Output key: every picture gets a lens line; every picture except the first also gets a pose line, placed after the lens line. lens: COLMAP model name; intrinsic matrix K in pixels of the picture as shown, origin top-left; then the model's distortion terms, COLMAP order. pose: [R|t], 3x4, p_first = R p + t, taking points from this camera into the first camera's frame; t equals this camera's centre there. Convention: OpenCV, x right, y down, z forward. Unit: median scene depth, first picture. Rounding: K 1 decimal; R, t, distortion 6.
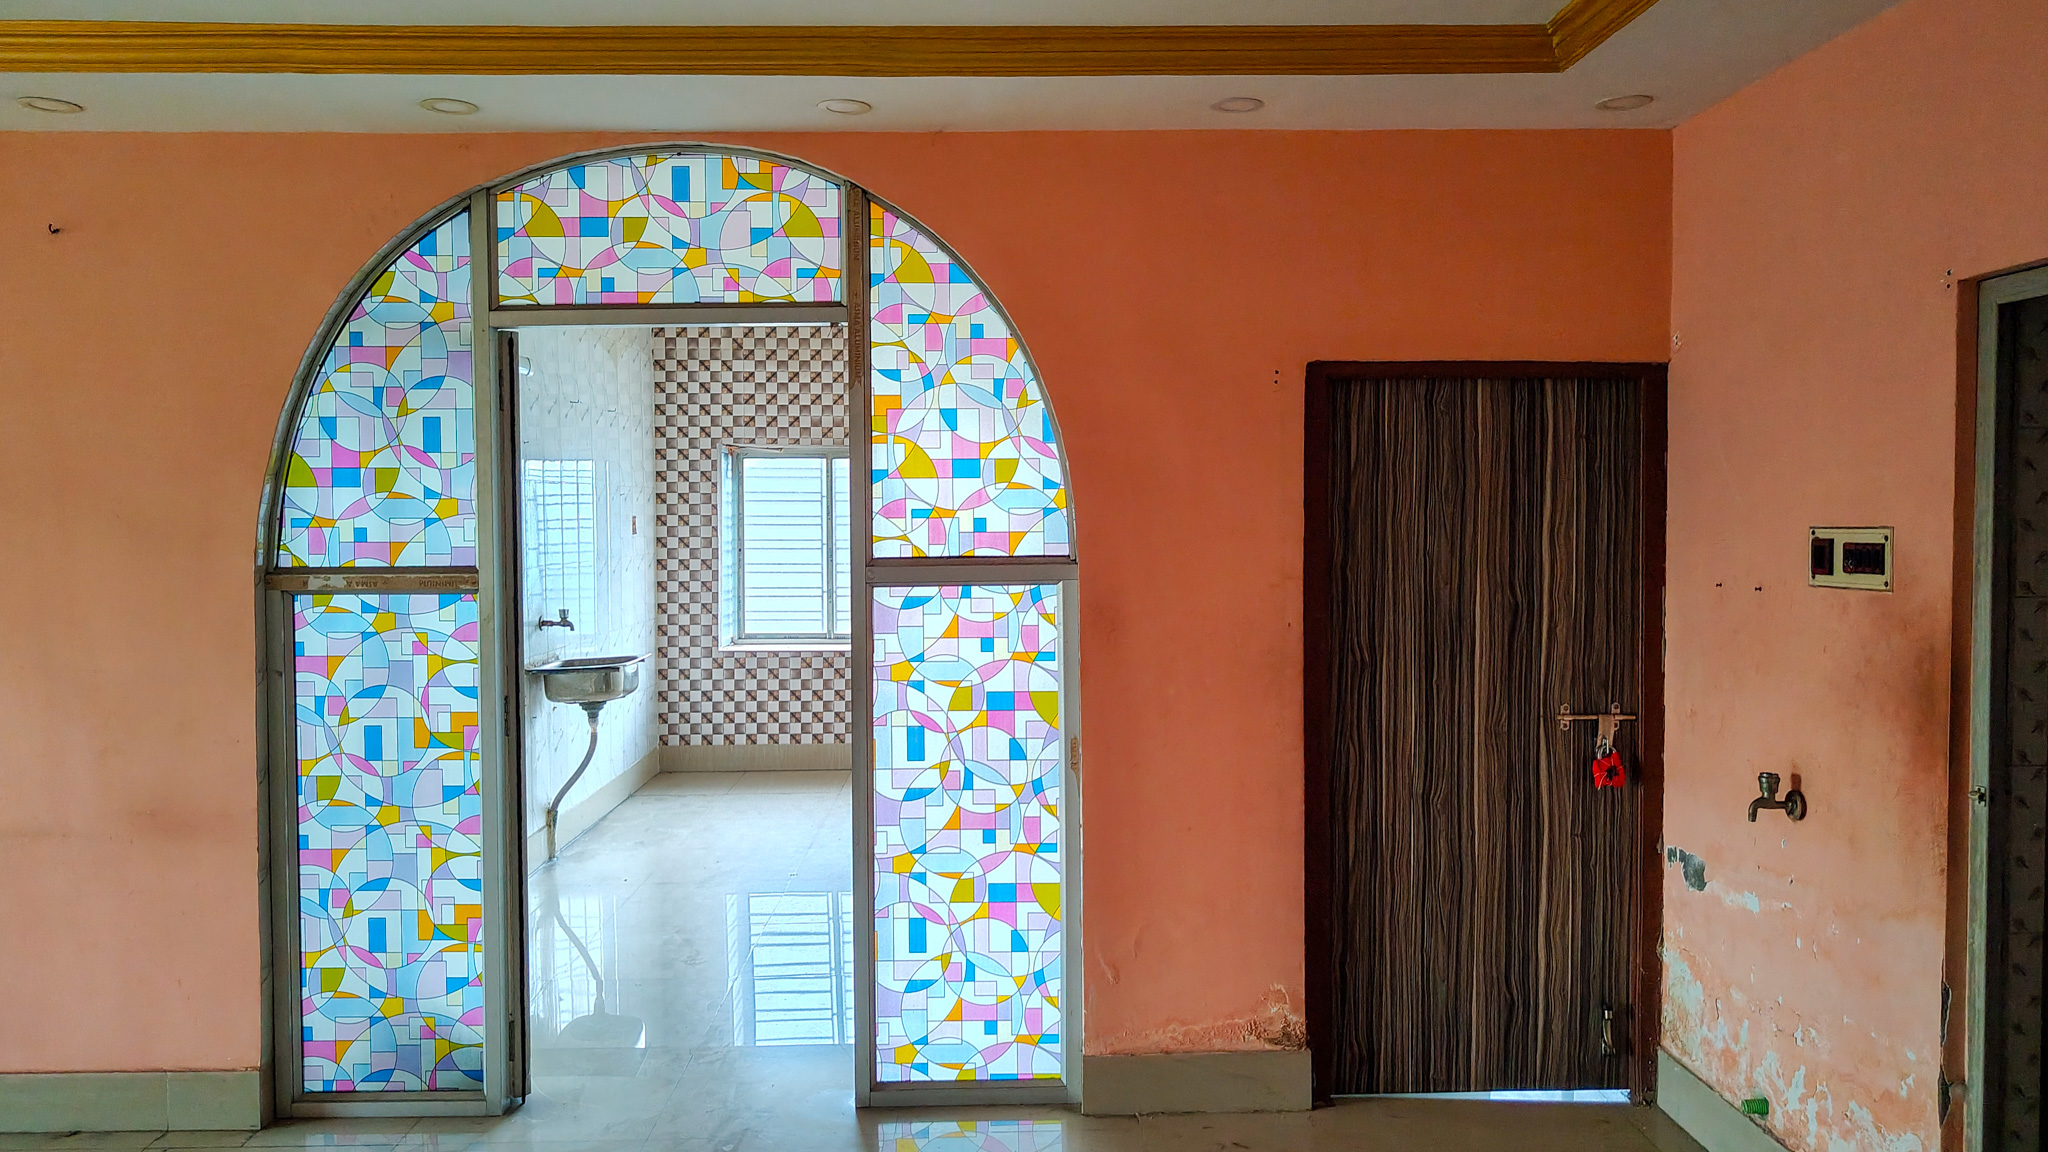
lens RADIAL K [[1440.4, 0, 1033.4], [0, 1440.4, 562.9], [0, 0, 1]] dist [0.038692, -0.046351]
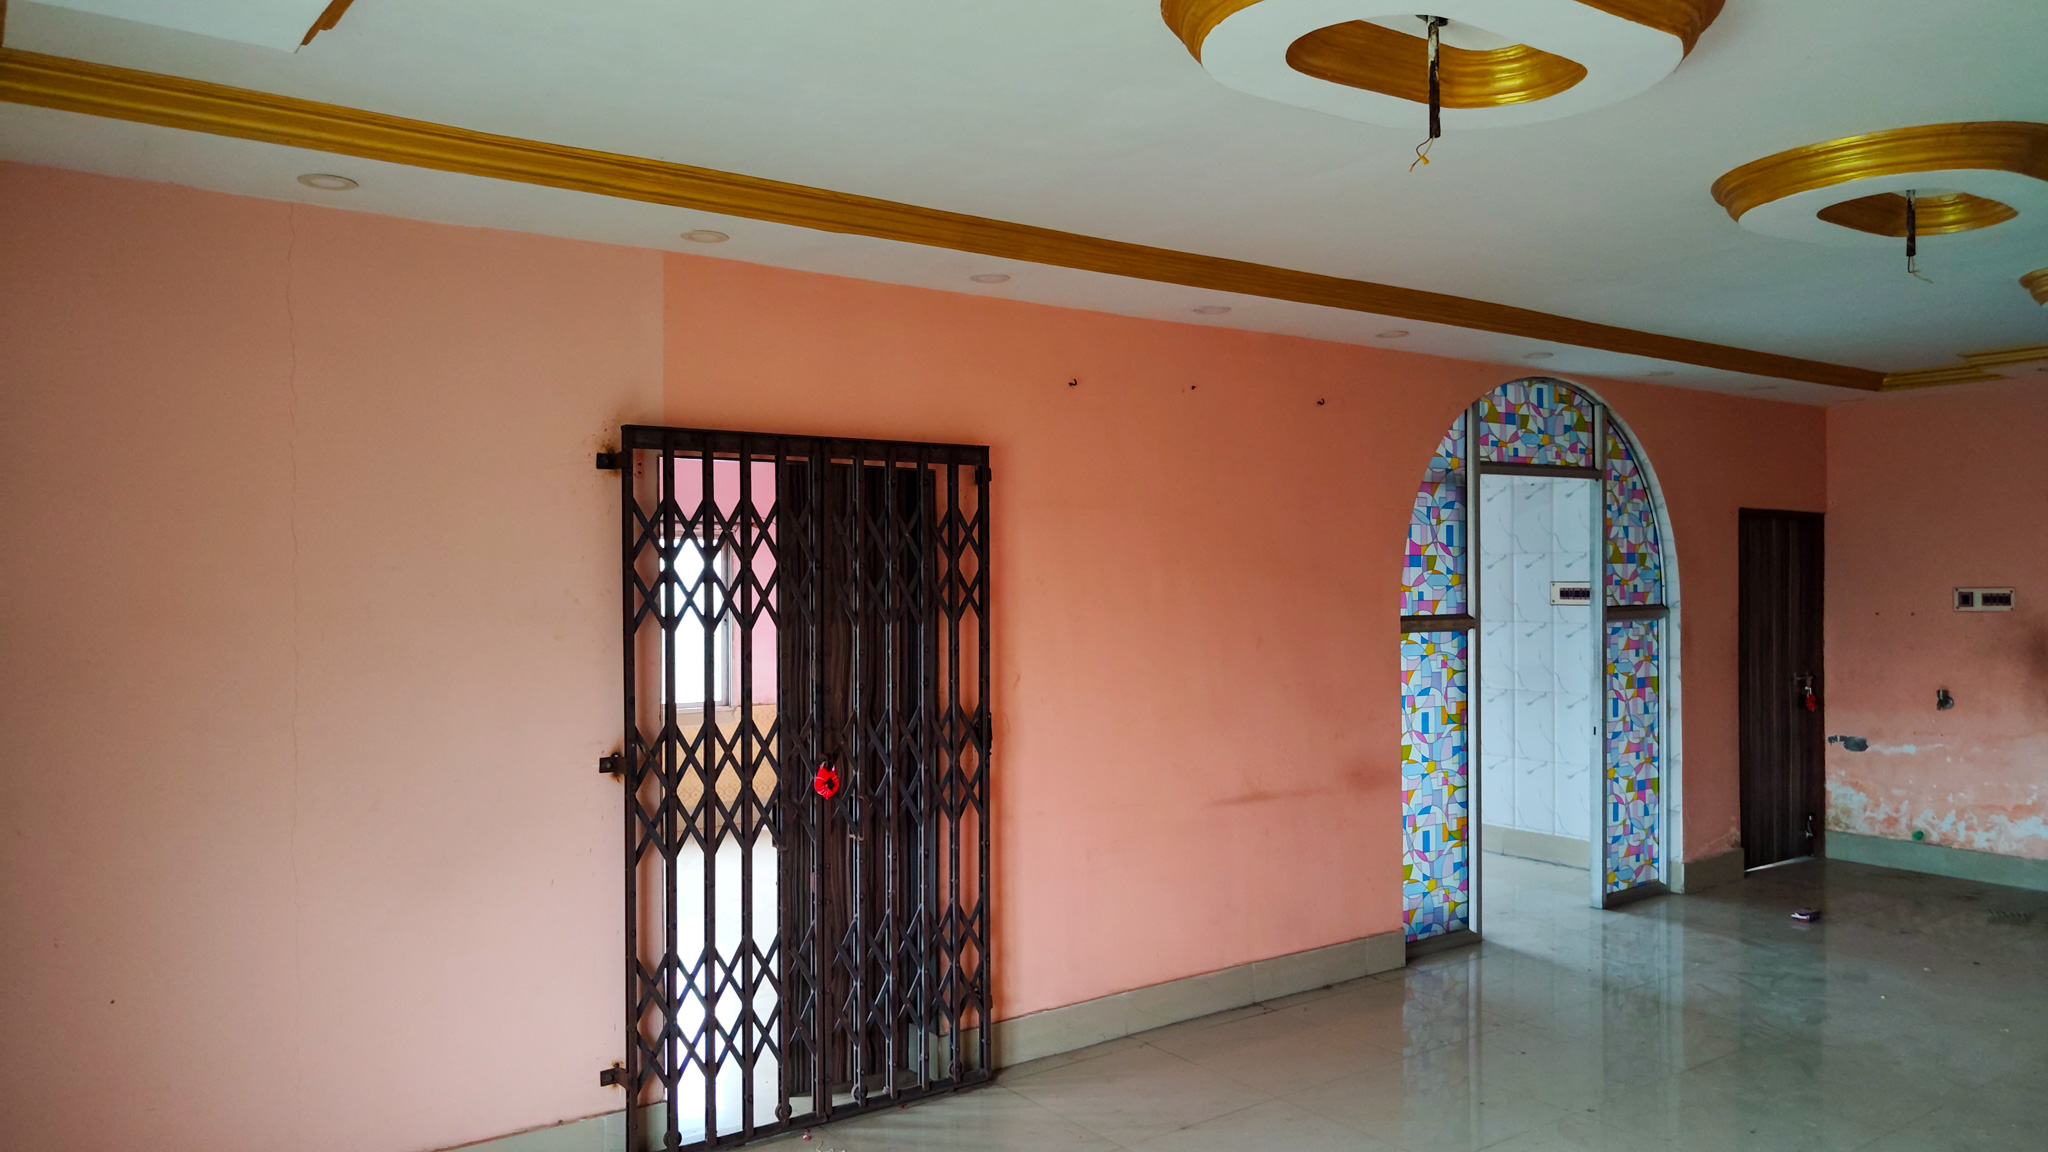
lens RADIAL K [[1420.9, 0, 1024.0], [0, 1420.9, 576.0], [0, 0, 1]] dist [0.000356, -0.001853]
pose [[0.821786, 0.001167, 0.569795, -1.716487], [0.020499, 0.999290, -0.031612, -0.000491], [-0.569428, 0.037658, 0.821178, -0.065186]]
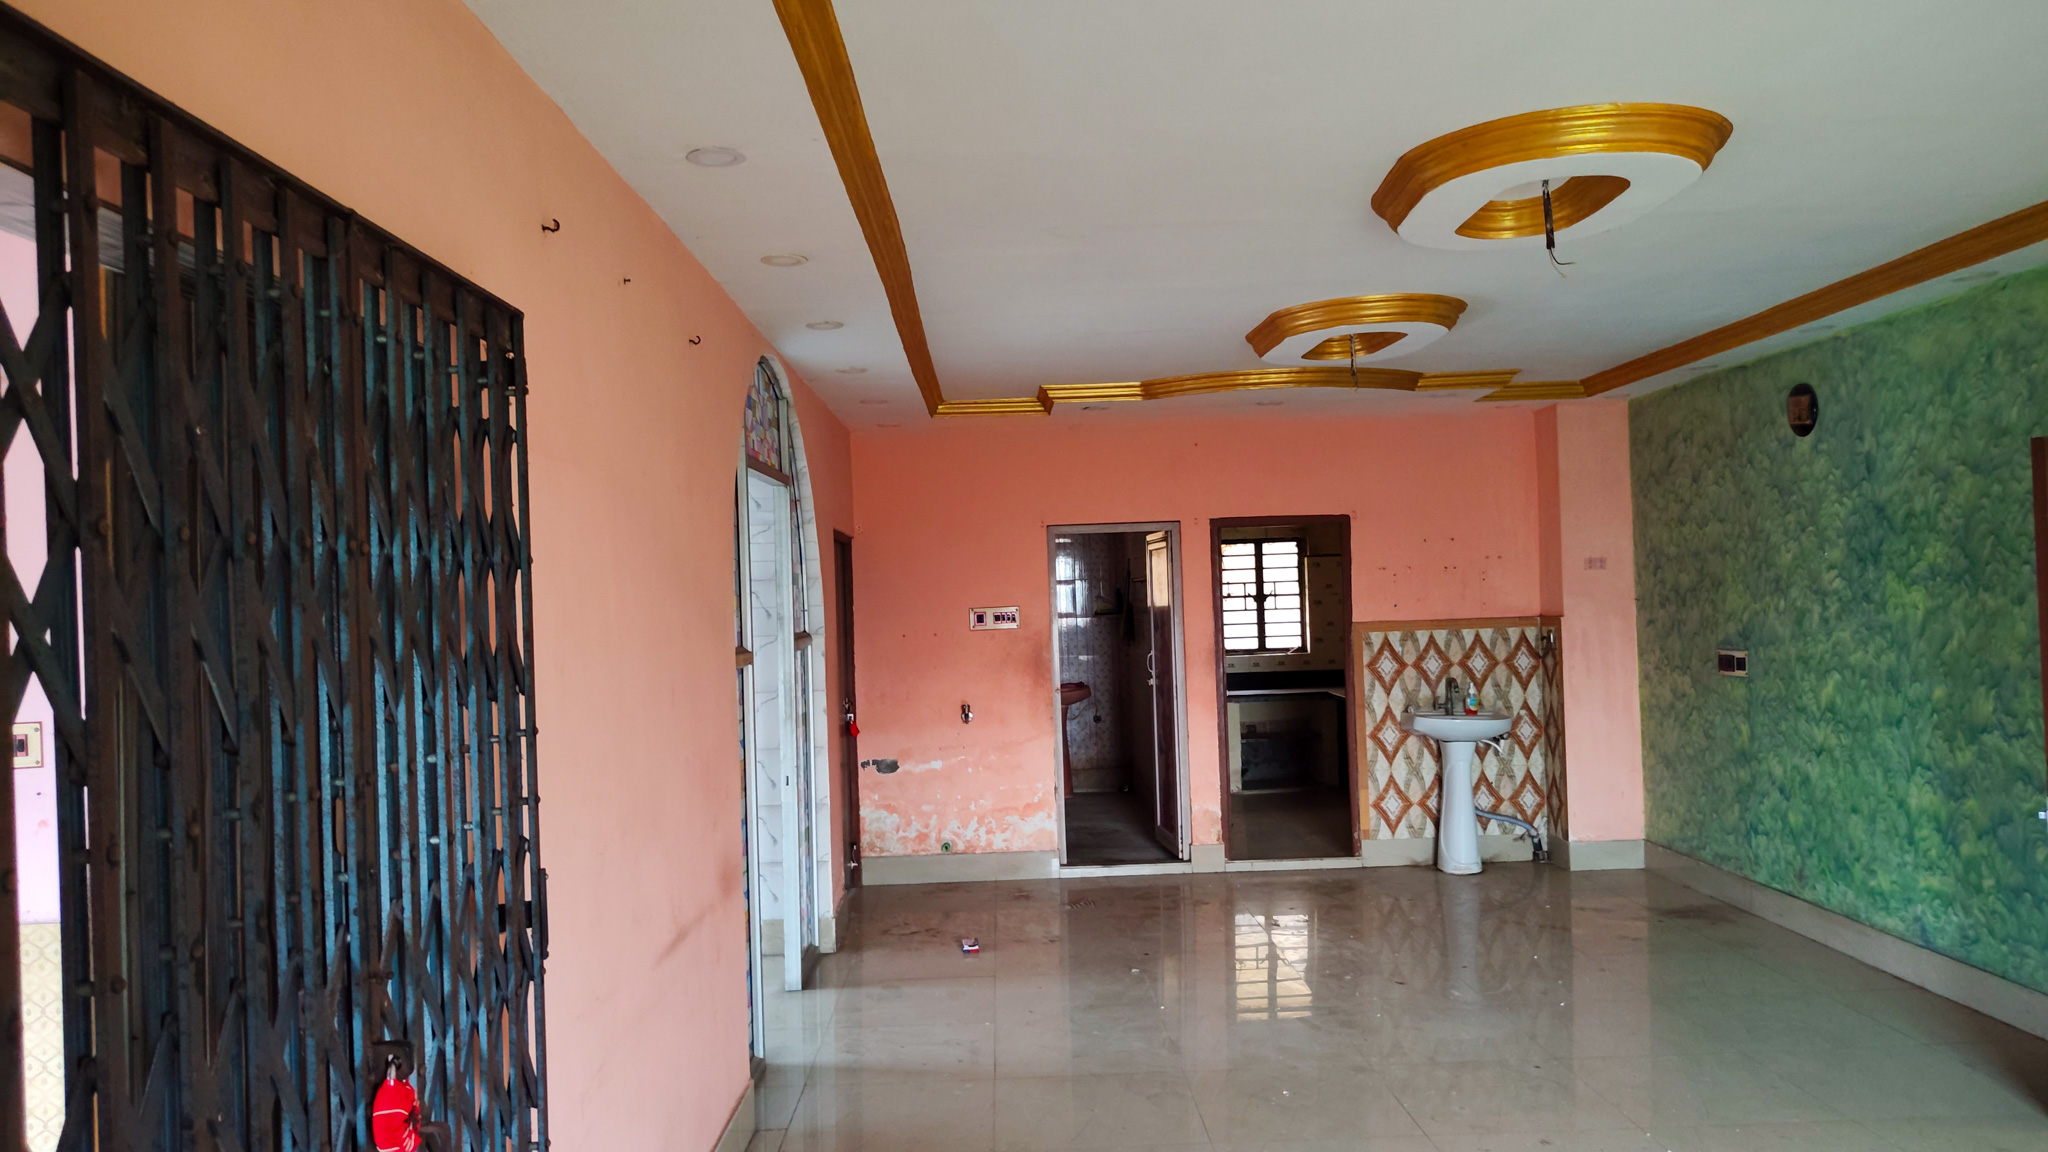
lens RADIAL K [[1420.9, 0, 1024.0], [0, 1420.9, 576.0], [0, 0, 1]] dist [0.000356, -0.001853]
pose [[-0.004380, 0.020511, 0.999780, -1.634890], [0.069283, 0.997393, -0.020159, -0.019027], [-0.997587, 0.069179, -0.005790, 0.734665]]
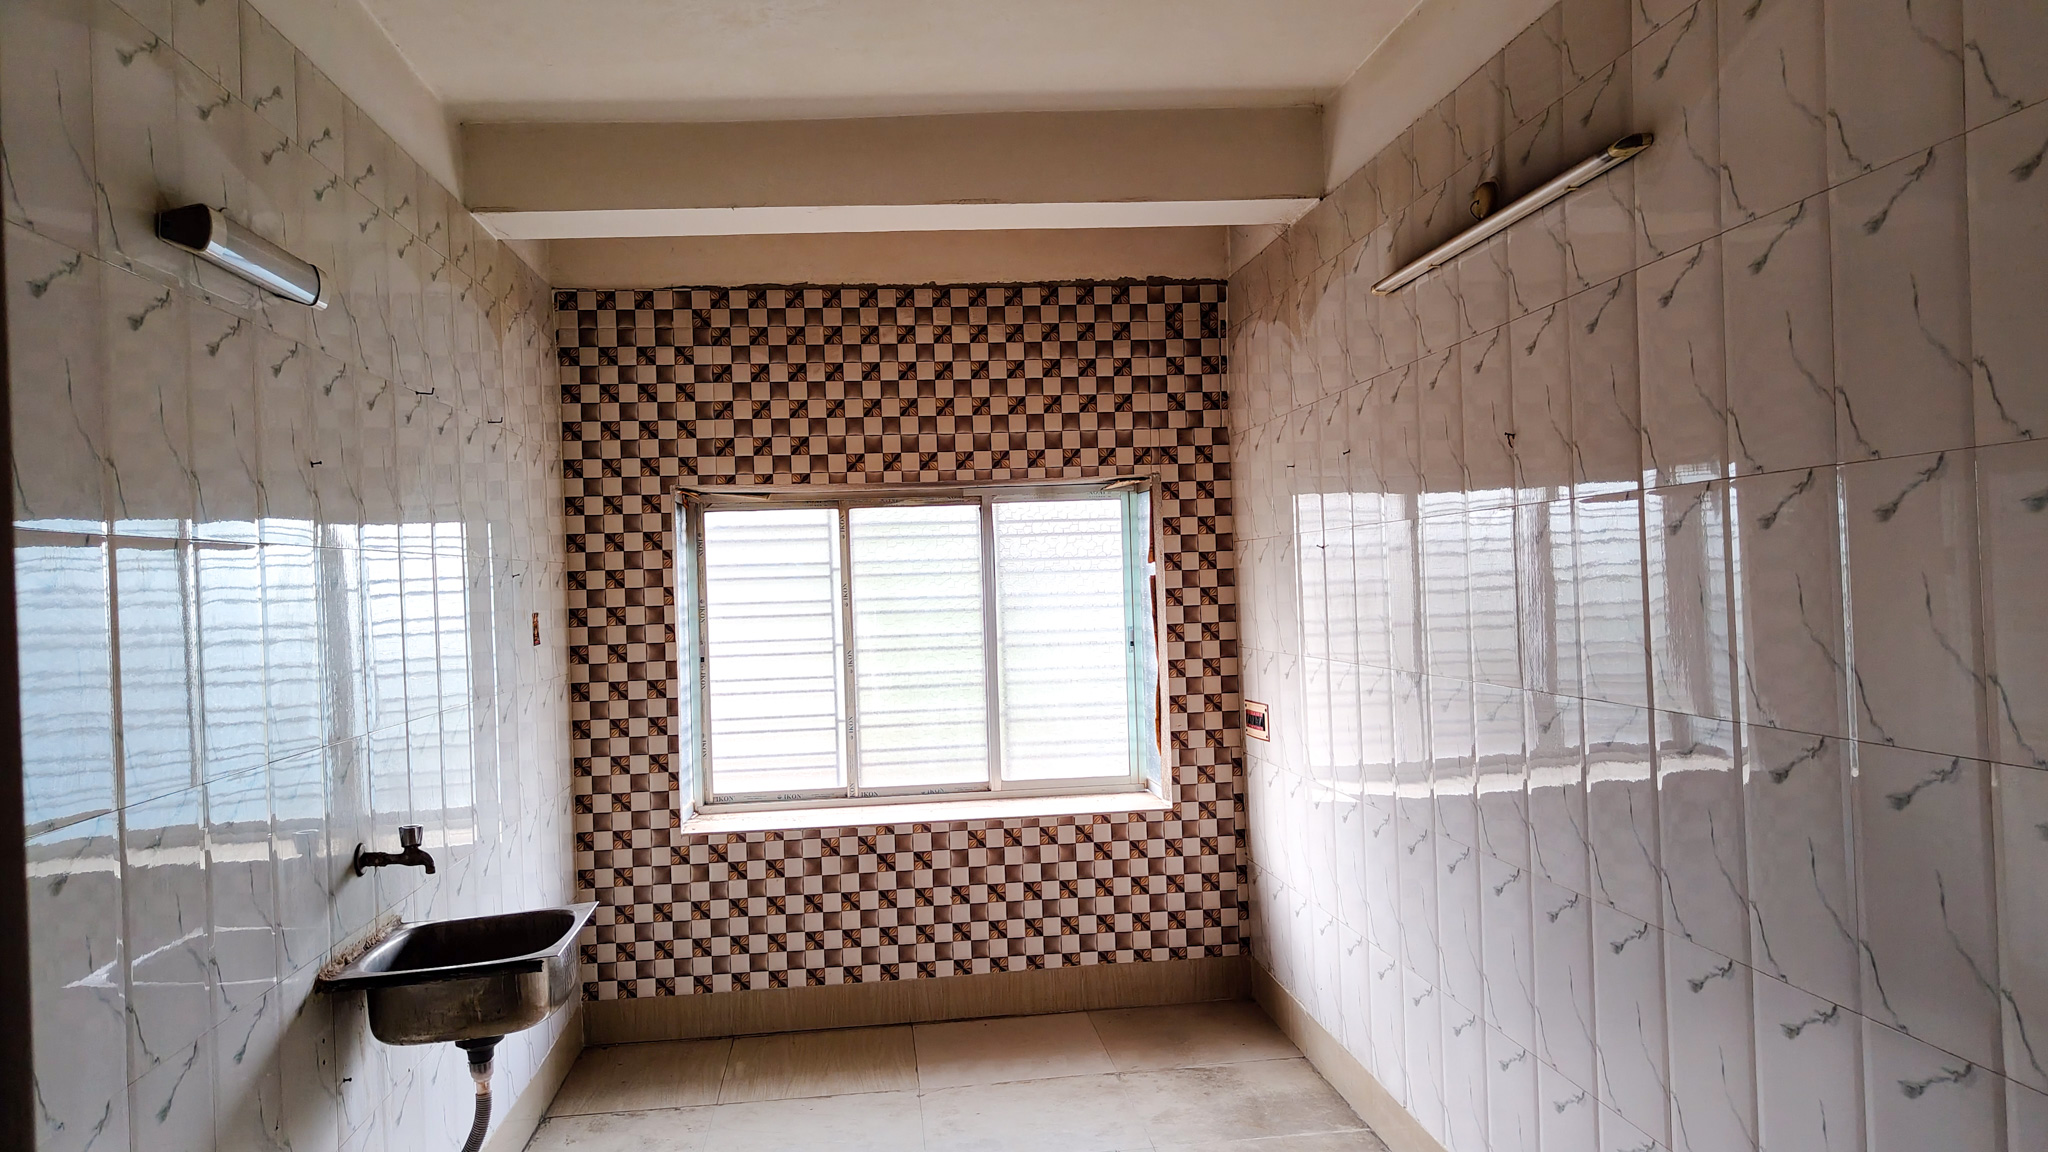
lens RADIAL K [[1461.3, 0, 1032.9], [0, 1461.3, 580.9], [0, 0, 1]] dist [0.005938, -0.005776]
pose [[0.995644, -0.029869, 0.088317, -0.124914], [0.032922, 0.998903, -0.033315, -0.018407], [-0.087225, 0.036078, 0.995535, 0.387834]]
